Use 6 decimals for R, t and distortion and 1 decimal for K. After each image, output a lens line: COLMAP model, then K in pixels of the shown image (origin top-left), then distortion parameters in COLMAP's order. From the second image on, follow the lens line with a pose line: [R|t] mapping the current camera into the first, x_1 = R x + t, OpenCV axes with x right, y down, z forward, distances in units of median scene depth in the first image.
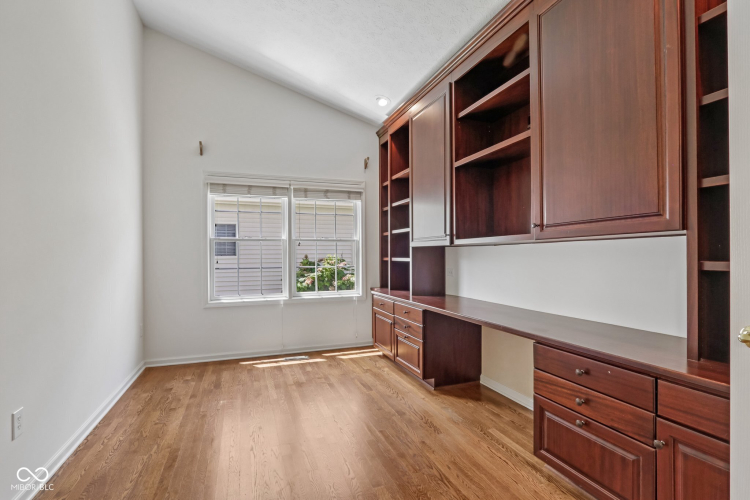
lens RADIAL K [[344.7, 0, 374.9], [0, 344.7, 256.9], [0, 0, 1]] dist [-0.012904, -0.000188]
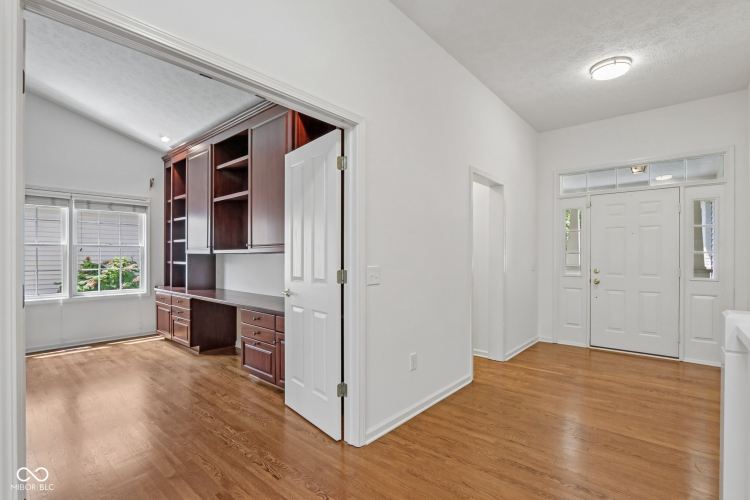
lens RADIAL K [[355.3, 0, 373.8], [0, 355.3, 255.5], [0, 0, 1]] dist [-0.009686, -0.000315]
pose [[0.883571, 0.005191, 0.468269, 0.095118], [-0.003449, 0.999984, -0.004577, -0.016686], [-0.468285, 0.002429, 0.883574, -0.515343]]
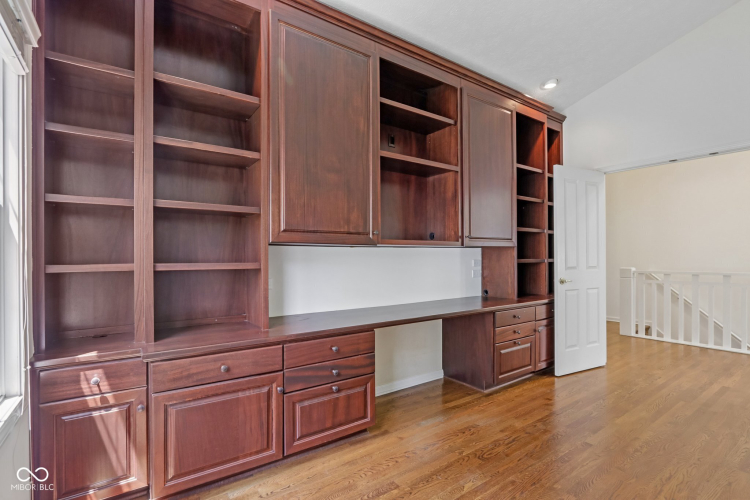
lens RADIAL K [[355.3, 0, 373.8], [0, 355.3, 255.5], [0, 0, 1]] dist [-0.009686, -0.000315]
pose [[-0.243447, 0.002116, 0.969912, -0.478168], [0.005364, 0.999985, -0.000835, -0.006665], [-0.969899, 0.004999, -0.243455, 0.944132]]
